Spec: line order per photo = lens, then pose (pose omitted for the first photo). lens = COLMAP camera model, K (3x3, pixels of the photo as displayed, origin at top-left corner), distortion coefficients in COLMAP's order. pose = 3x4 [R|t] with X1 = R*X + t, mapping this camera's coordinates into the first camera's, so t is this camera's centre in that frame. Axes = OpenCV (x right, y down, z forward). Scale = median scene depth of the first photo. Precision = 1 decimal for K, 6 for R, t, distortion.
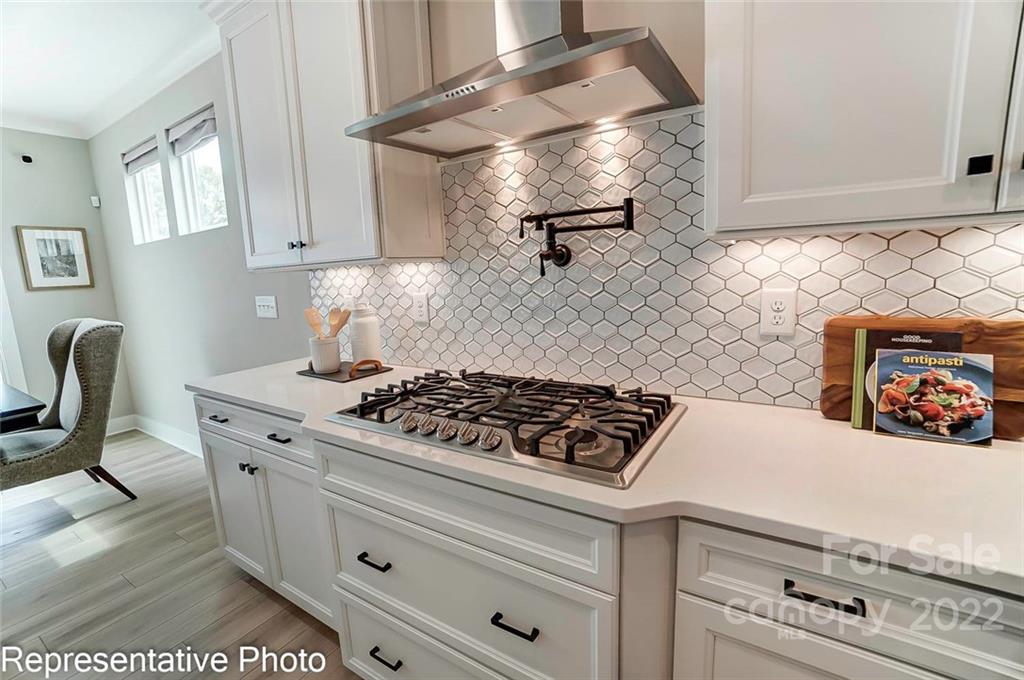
lens RADIAL K [[436.5, 0, 514.2], [0, 436.5, 335.8], [0, 0, 1]] dist [-0.061947, 0.022280]
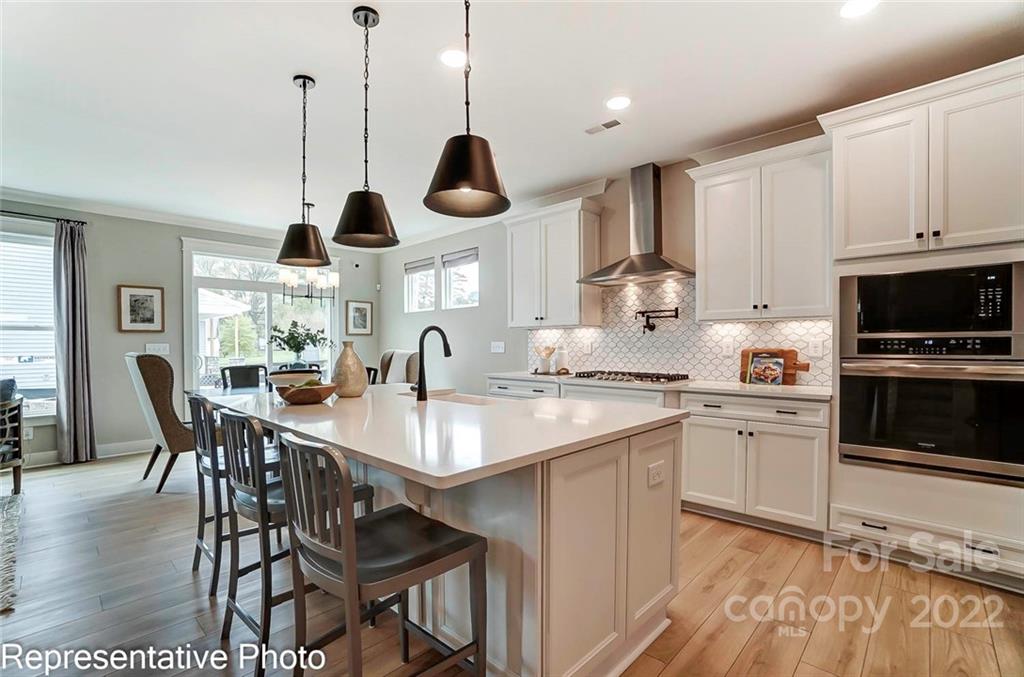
lens RADIAL K [[457.4, 0, 510.6], [0, 457.4, 344.4], [0, 0, 1]] dist [-0.068712, 0.028788]
pose [[0.979840, 0.044880, -0.194679, -0.187226], [-0.073964, 0.986692, -0.144804, 0.382602], [0.185589, 0.156284, 0.970120, -1.813508]]
